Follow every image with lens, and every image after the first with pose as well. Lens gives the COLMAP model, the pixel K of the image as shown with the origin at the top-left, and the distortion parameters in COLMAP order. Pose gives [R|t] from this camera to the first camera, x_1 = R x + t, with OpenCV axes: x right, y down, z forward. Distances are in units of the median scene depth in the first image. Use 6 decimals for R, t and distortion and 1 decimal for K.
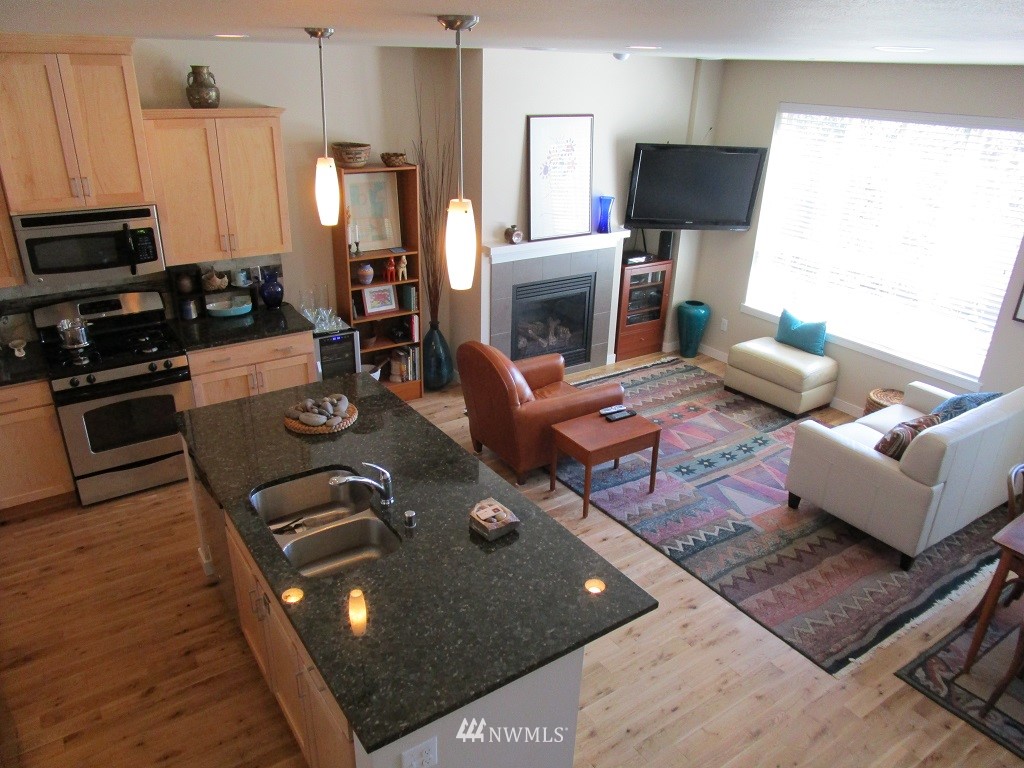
lens RADIAL K [[734.3, 0, 526.7], [0, 734.3, 389.0], [0, 0, 1]] dist [-0.026958, -0.003331]
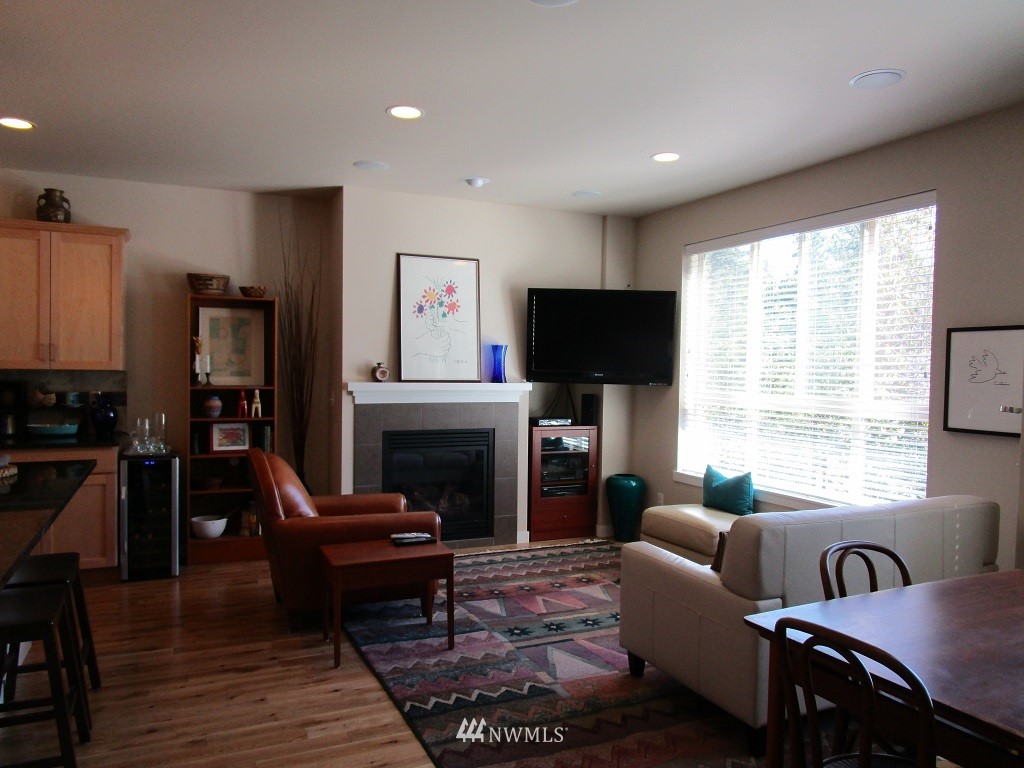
lens RADIAL K [[733.7, 0, 512.0], [0, 733.7, 384.0], [0, 0, 1]] dist [-0.013299, -0.004645]
pose [[0.984622, -0.013666, -0.174164, 0.305555], [-0.054724, 0.922635, -0.381772, 0.145529], [0.165907, 0.385432, 0.907699, 0.196497]]
